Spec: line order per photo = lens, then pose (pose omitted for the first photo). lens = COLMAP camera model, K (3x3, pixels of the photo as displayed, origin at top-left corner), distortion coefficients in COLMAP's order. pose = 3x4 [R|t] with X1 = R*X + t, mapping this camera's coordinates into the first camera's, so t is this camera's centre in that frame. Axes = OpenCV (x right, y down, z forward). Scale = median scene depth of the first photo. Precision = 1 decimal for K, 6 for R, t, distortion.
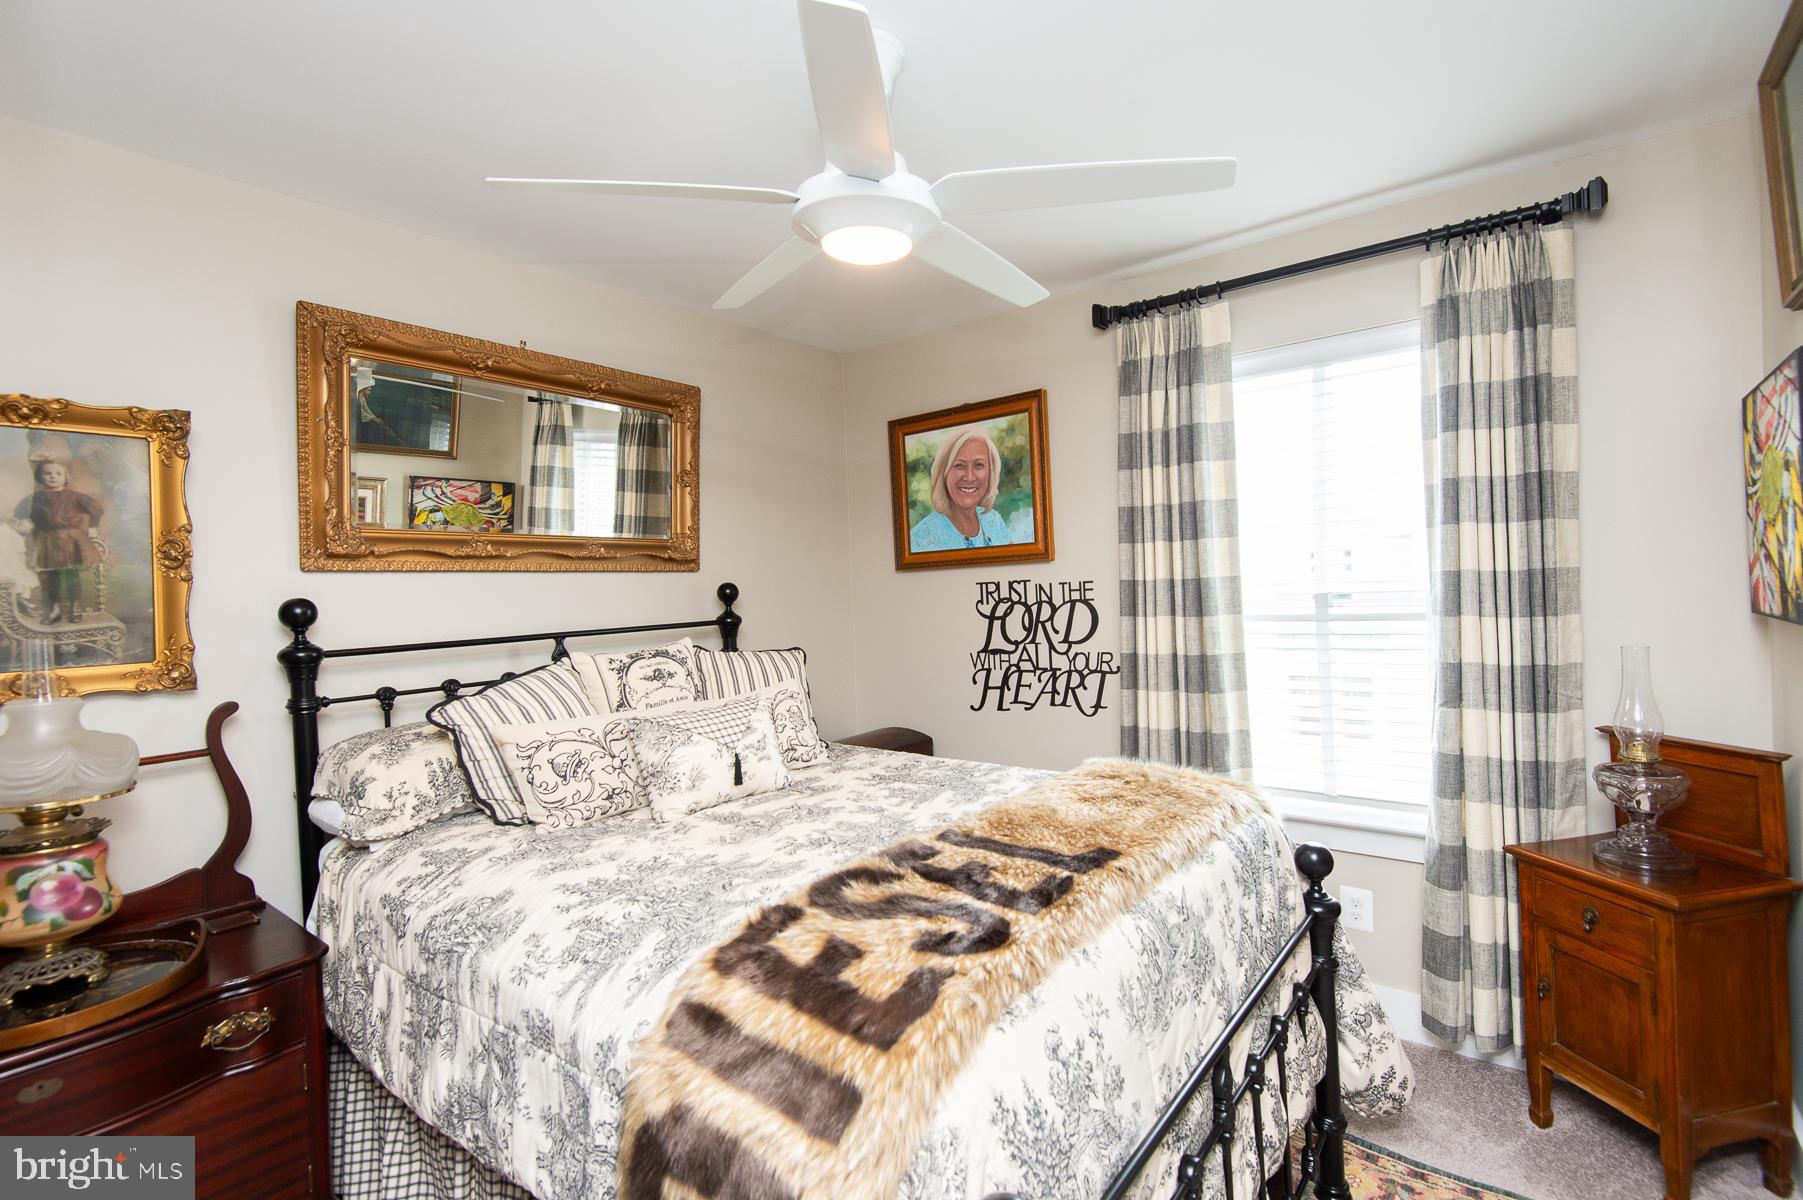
lens RADIAL K [[833.8, 0, 903.8], [0, 833.8, 598.1], [0, 0, 1]] dist [0.032432, -0.019712]
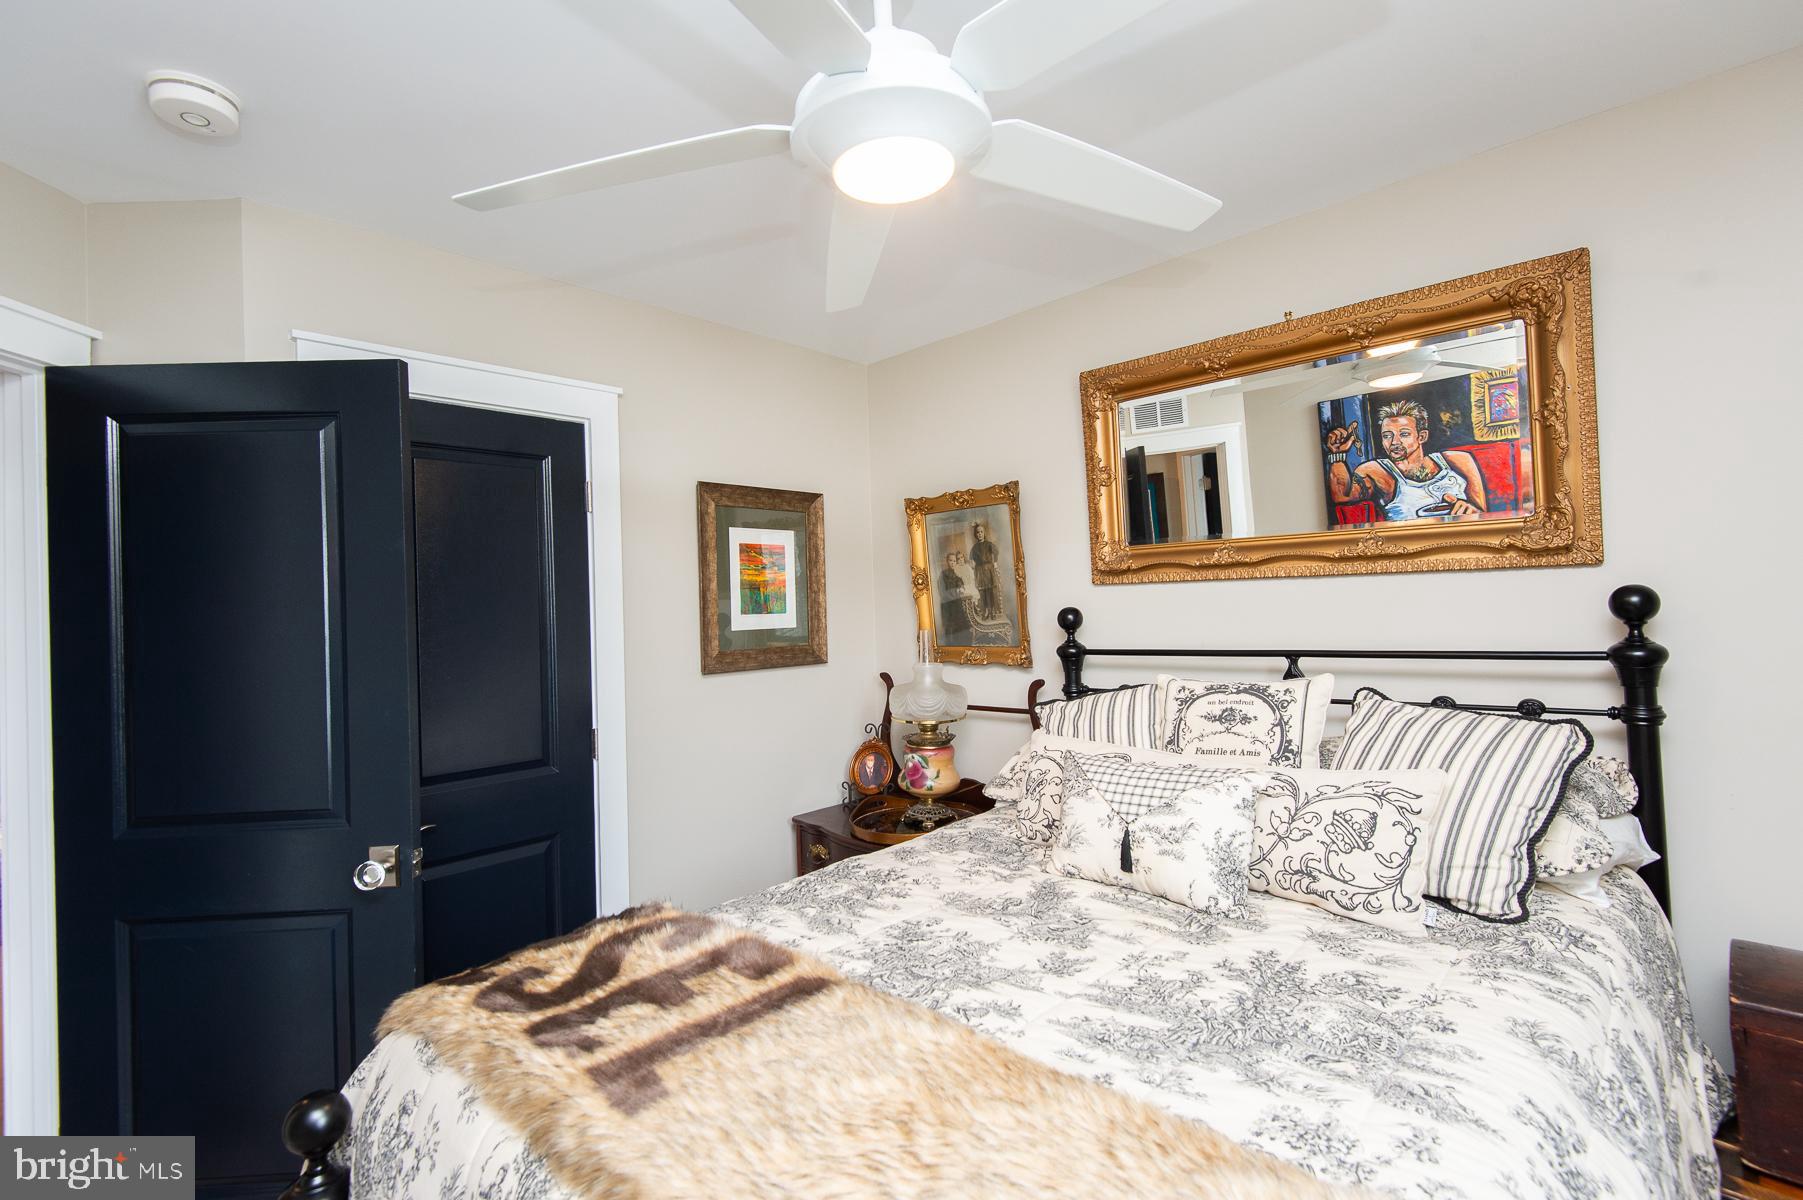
lens RADIAL K [[833.8, 0, 937.7], [0, 833.8, 602.7], [0, 0, 1]] dist [0.032432, -0.019712]
pose [[-0.098034, 0.027011, -0.994816, 0.570932], [0.014685, 0.999562, 0.025692, -0.042042], [0.995075, -0.012090, -0.098388, 0.911749]]
